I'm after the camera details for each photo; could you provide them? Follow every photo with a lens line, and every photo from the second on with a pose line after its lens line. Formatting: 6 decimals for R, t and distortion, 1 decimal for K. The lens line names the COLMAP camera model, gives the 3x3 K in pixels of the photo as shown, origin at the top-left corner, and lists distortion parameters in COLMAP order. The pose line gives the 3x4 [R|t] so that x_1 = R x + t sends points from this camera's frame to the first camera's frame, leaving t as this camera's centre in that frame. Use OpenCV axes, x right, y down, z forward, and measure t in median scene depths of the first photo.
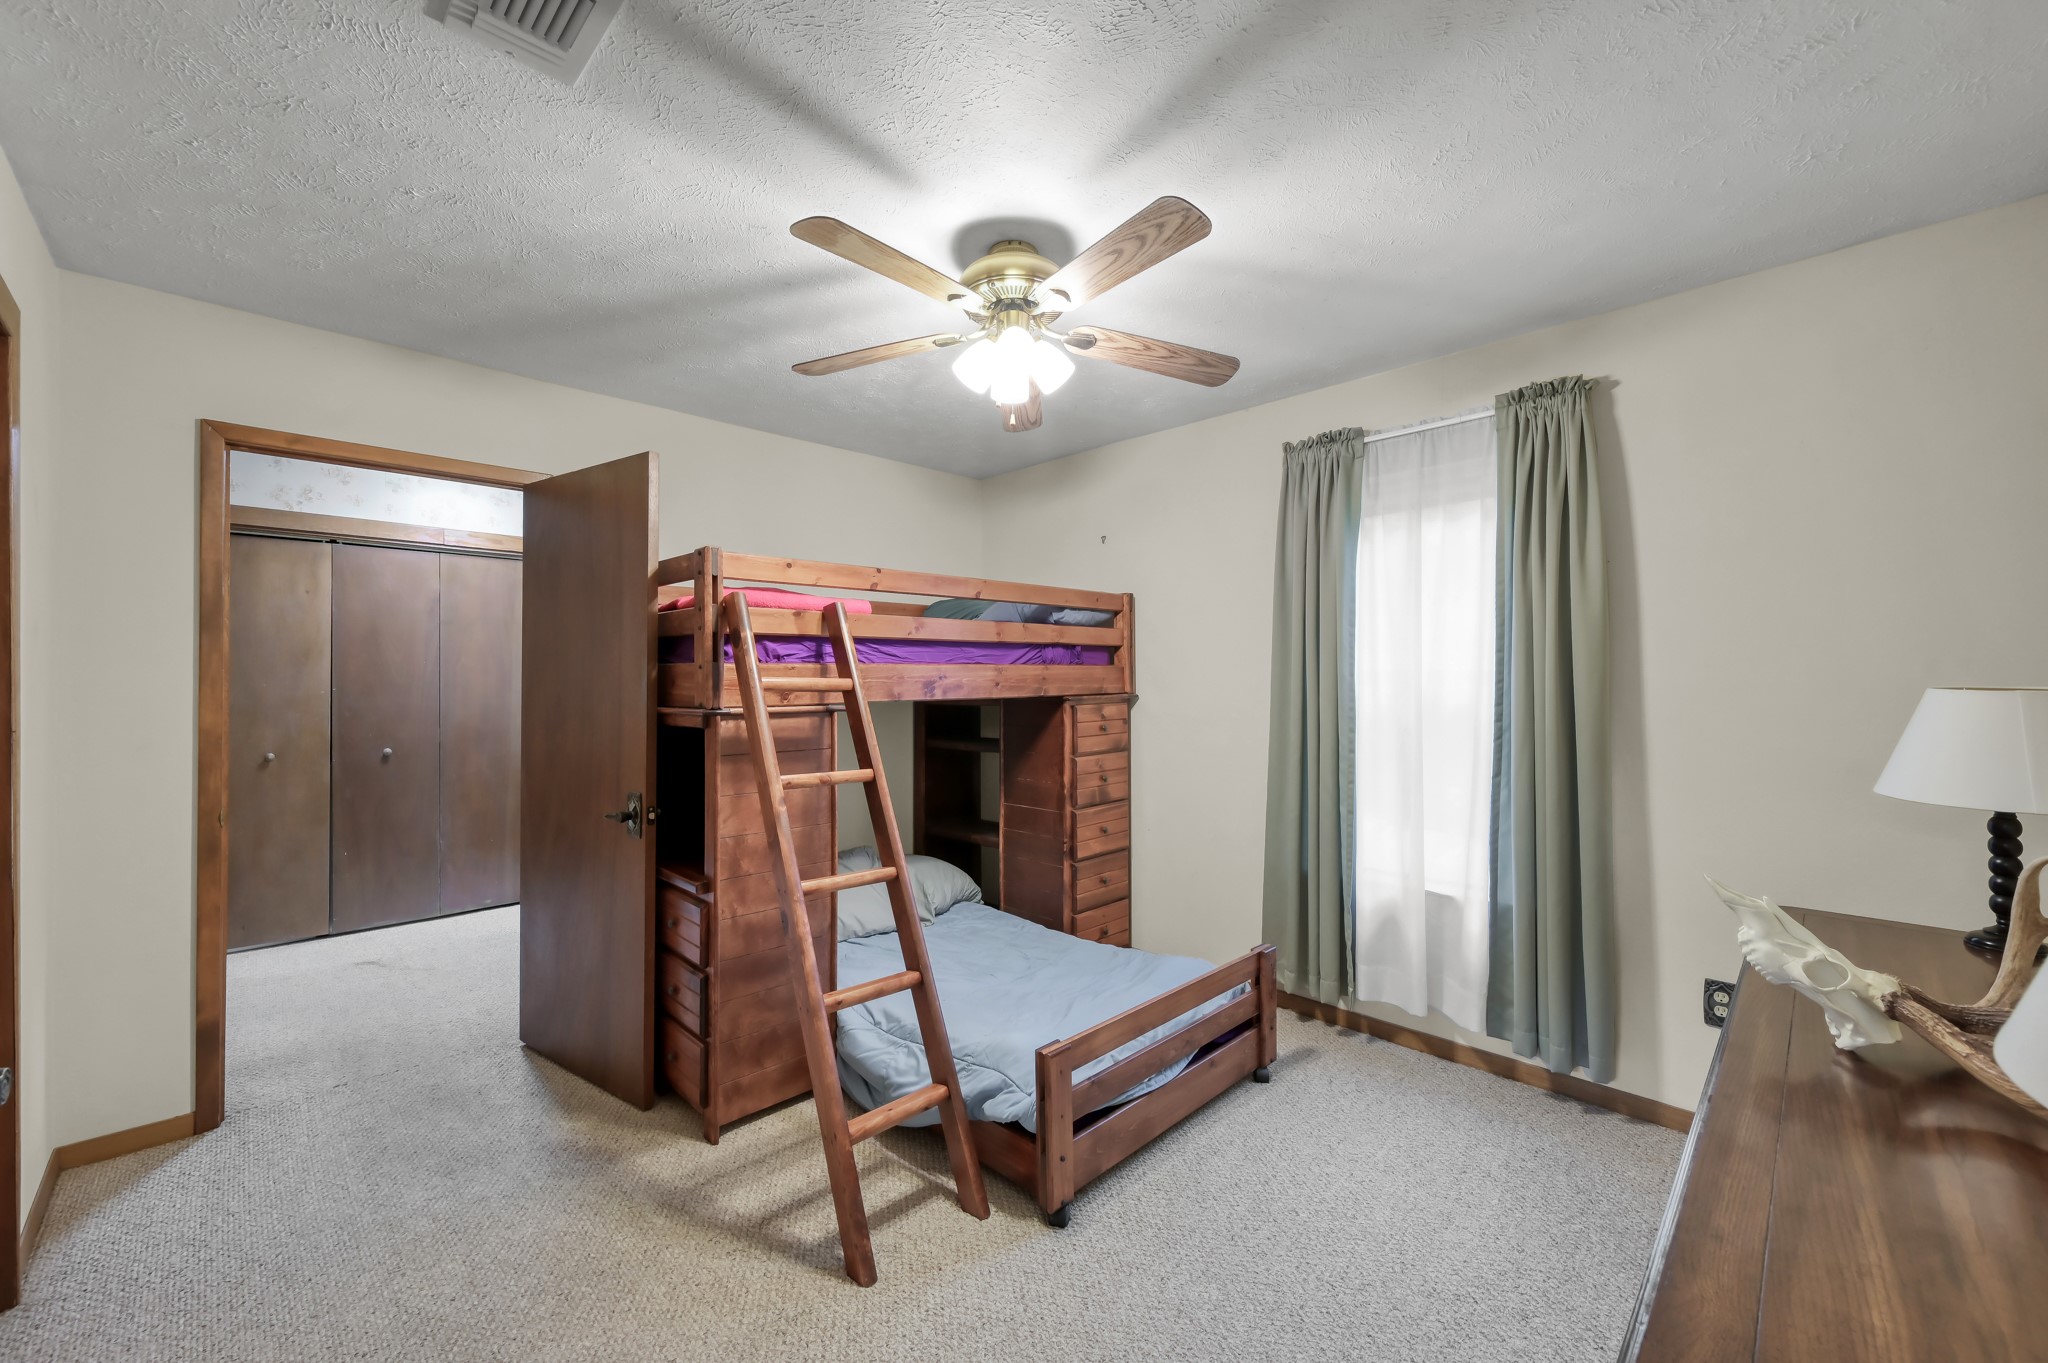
lens RADIAL K [[804.5, 0, 1015.8], [0, 804.5, 678.5], [0, 0, 1]] dist [-0.006734, 0.000182]
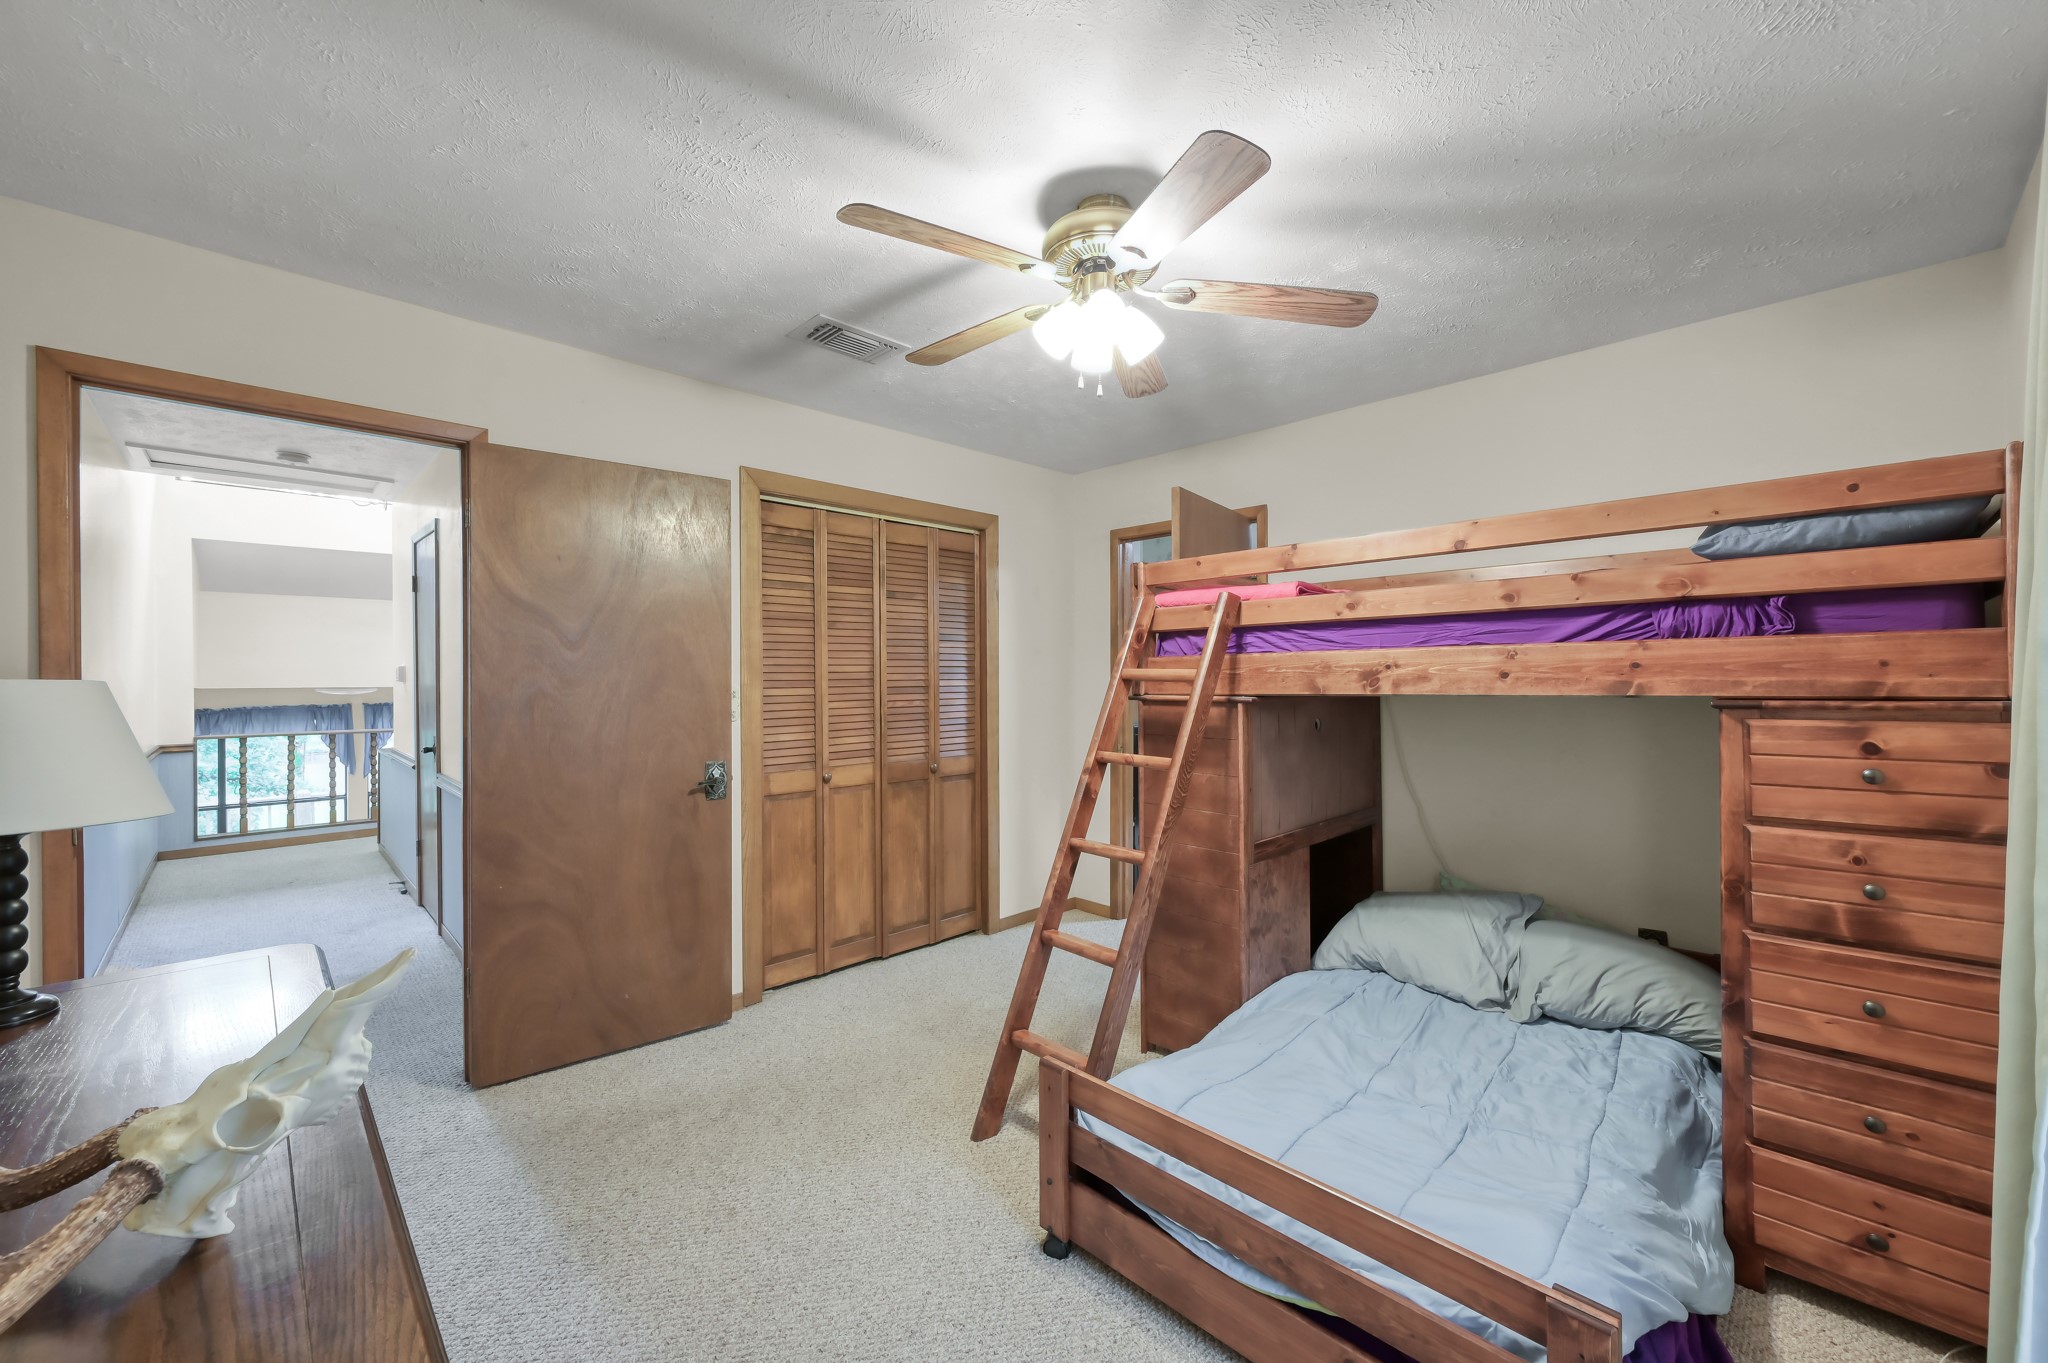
lens RADIAL K [[804.5, 0, 1028.7], [0, 804.5, 674.5], [0, 0, 1]] dist [-0.006734, 0.000182]
pose [[-0.002558, -0.001691, -0.999995, 0.596253], [0.004517, 0.999988, -0.001703, 0.005734], [0.999987, -0.004521, -0.002550, 0.588118]]
